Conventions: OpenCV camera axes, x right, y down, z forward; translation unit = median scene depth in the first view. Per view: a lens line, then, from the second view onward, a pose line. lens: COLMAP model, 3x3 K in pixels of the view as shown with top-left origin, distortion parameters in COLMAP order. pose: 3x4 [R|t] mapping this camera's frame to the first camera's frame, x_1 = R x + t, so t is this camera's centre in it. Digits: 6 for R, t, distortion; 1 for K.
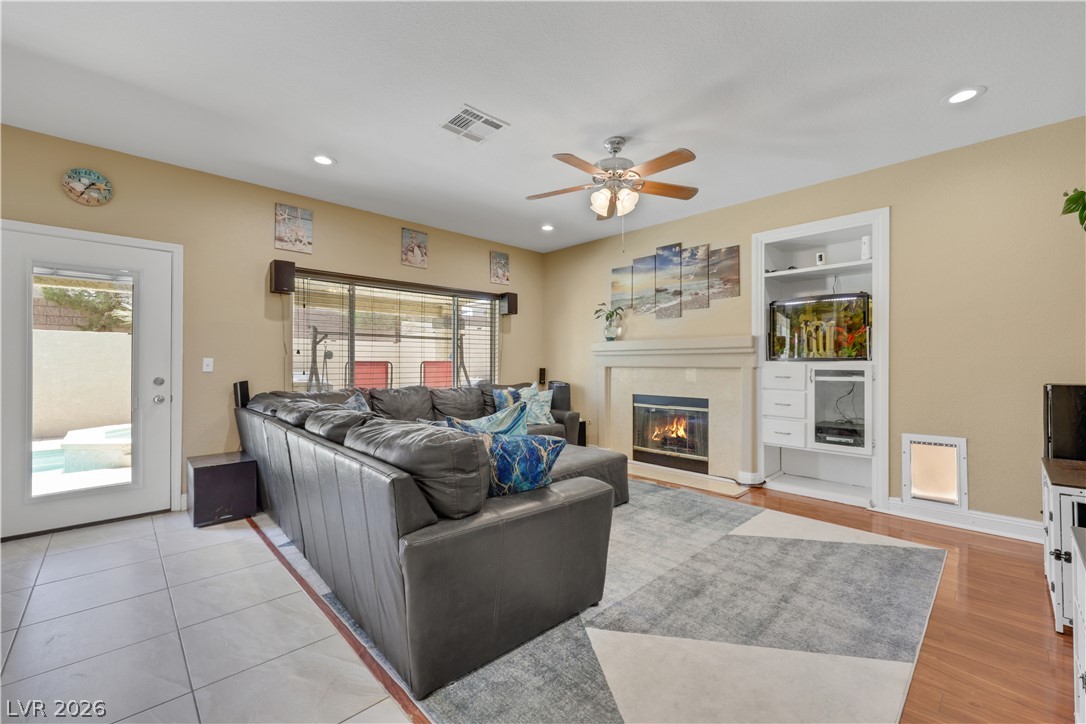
lens RADIAL K [[446.2, 0, 543.0], [0, 446.2, 362.0], [0, 0, 1]] dist [0.000744, -0.000014]
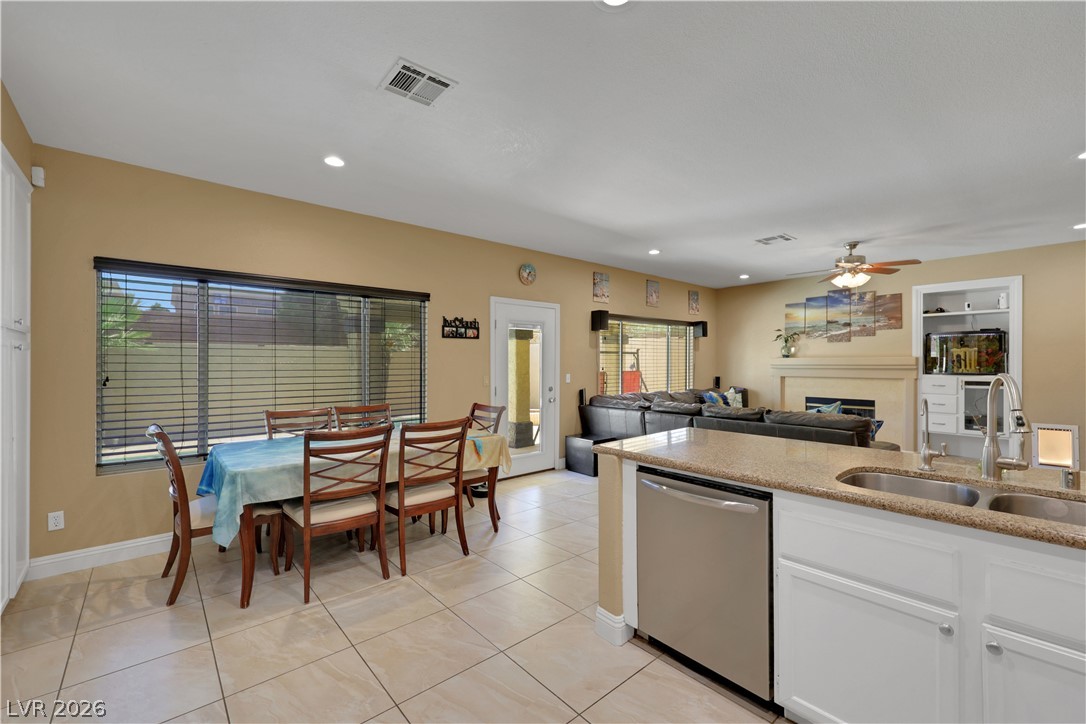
lens RADIAL K [[455.9, 0, 544.4], [0, 455.9, 363.2], [0, 0, 1]] dist [-0.000321, -0.000138]
pose [[0.998677, -0.002279, -0.051373, -0.640901], [0.002430, 0.999993, 0.002883, -0.044933], [0.051366, -0.003004, 0.998675, -0.530525]]
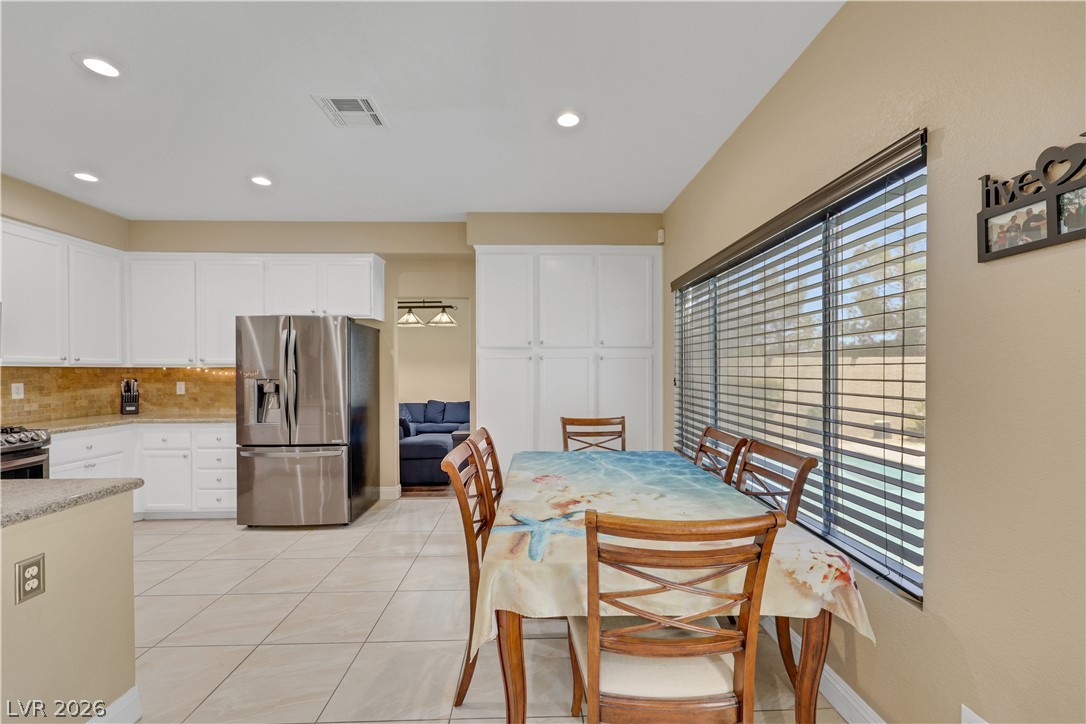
lens RADIAL K [[448.7, 0, 545.8], [0, 448.7, 373.5], [0, 0, 1]] dist [0.001311, 0.000194]
pose [[-0.674151, 0.009175, -0.738536, -0.557877], [0.006515, 0.999958, 0.006476, -0.039076], [0.738564, -0.000446, -0.674183, 0.546329]]
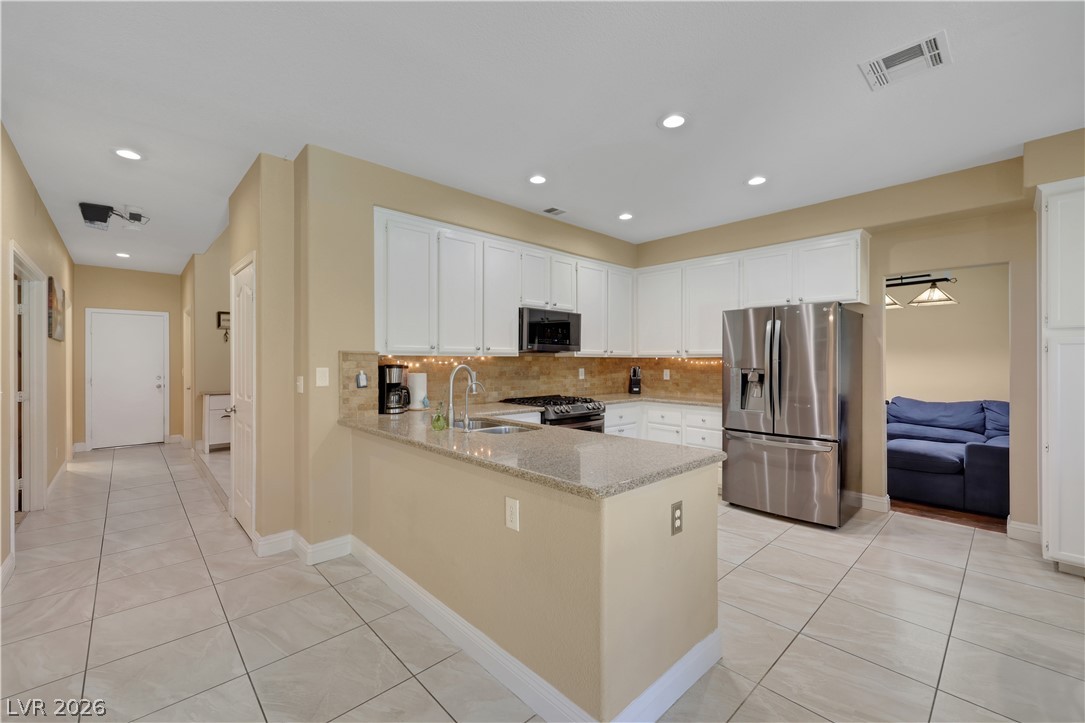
lens RADIAL K [[446.0, 0, 543.6], [0, 446.0, 358.8], [0, 0, 1]] dist [-0.000263, 0.000197]
pose [[-0.999873, -0.000362, 0.015946, -0.428371], [-0.000488, 0.999969, -0.007885, -0.038675], [-0.015943, -0.007892, -0.999842, 0.478045]]
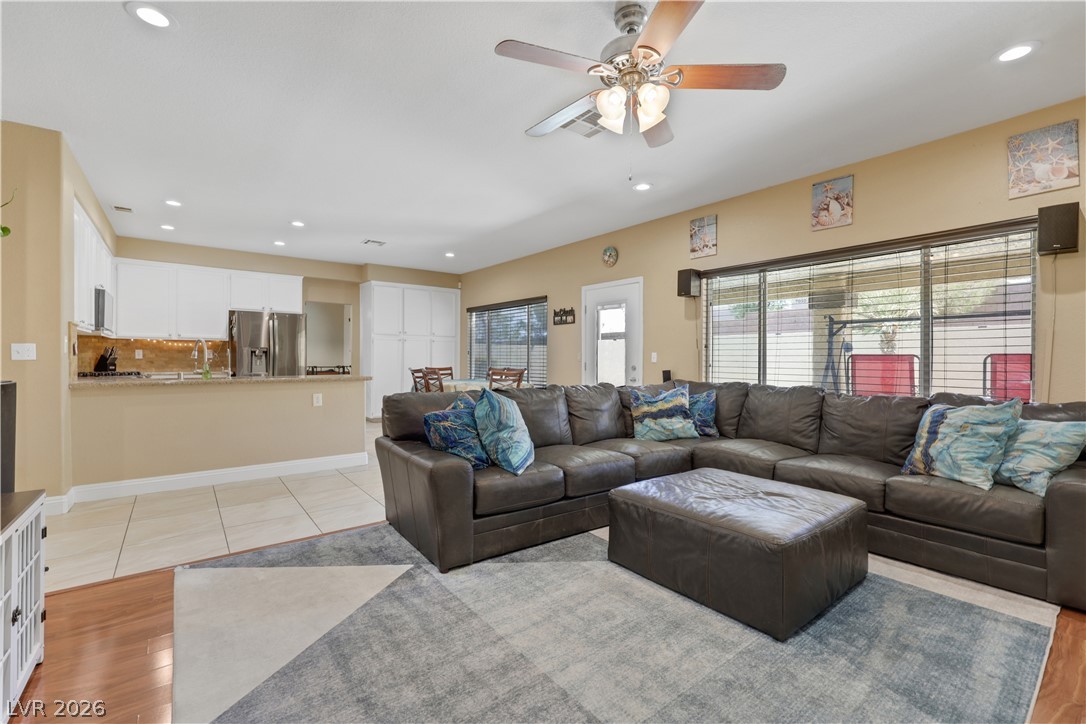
lens RADIAL K [[467.6, 0, 544.4], [0, 467.6, 358.7], [0, 0, 1]] dist [0.000792, 0.000062]
pose [[-0.108017, 0.003079, -0.994144, 0.630206], [-0.000781, 0.999995, 0.003182, 0.004949], [0.994149, 0.001120, -0.108014, 0.696815]]
